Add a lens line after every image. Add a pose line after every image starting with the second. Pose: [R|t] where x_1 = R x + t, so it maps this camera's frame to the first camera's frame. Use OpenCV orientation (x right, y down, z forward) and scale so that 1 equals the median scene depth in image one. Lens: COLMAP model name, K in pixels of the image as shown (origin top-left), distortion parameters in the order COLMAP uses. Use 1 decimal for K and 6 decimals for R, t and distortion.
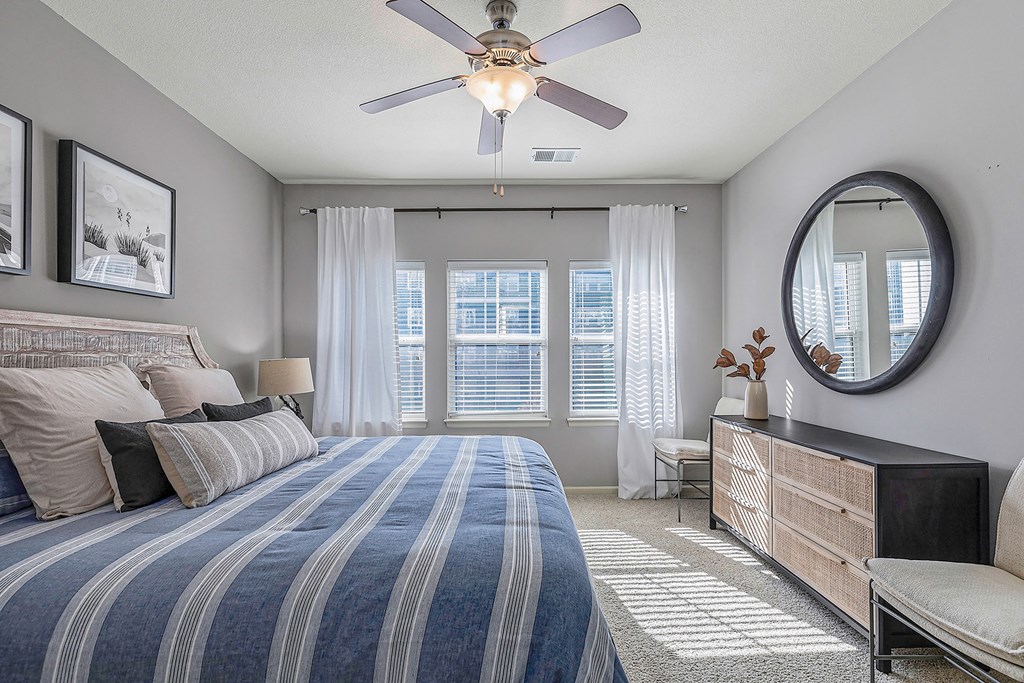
lens RADIAL K [[435.3, 0, 512.8], [0, 435.3, 354.3], [0, 0, 1]] dist [0.006151, 0.000006]
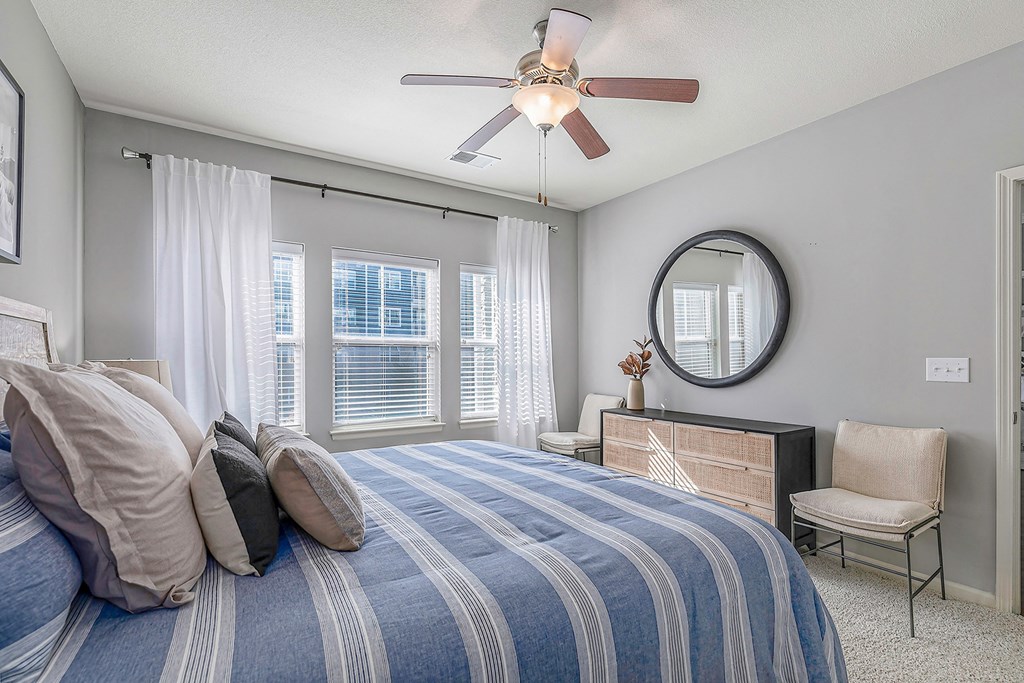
lens RADIAL K [[443.6, 0, 526.0], [0, 443.6, 353.5], [0, 0, 1]] dist [-0.000023, -0.000550]
pose [[0.866559, 0.011827, 0.498935, -0.564869], [-0.008221, 0.999922, -0.009423, 0.001755], [-0.499007, 0.004064, 0.866588, 0.098031]]
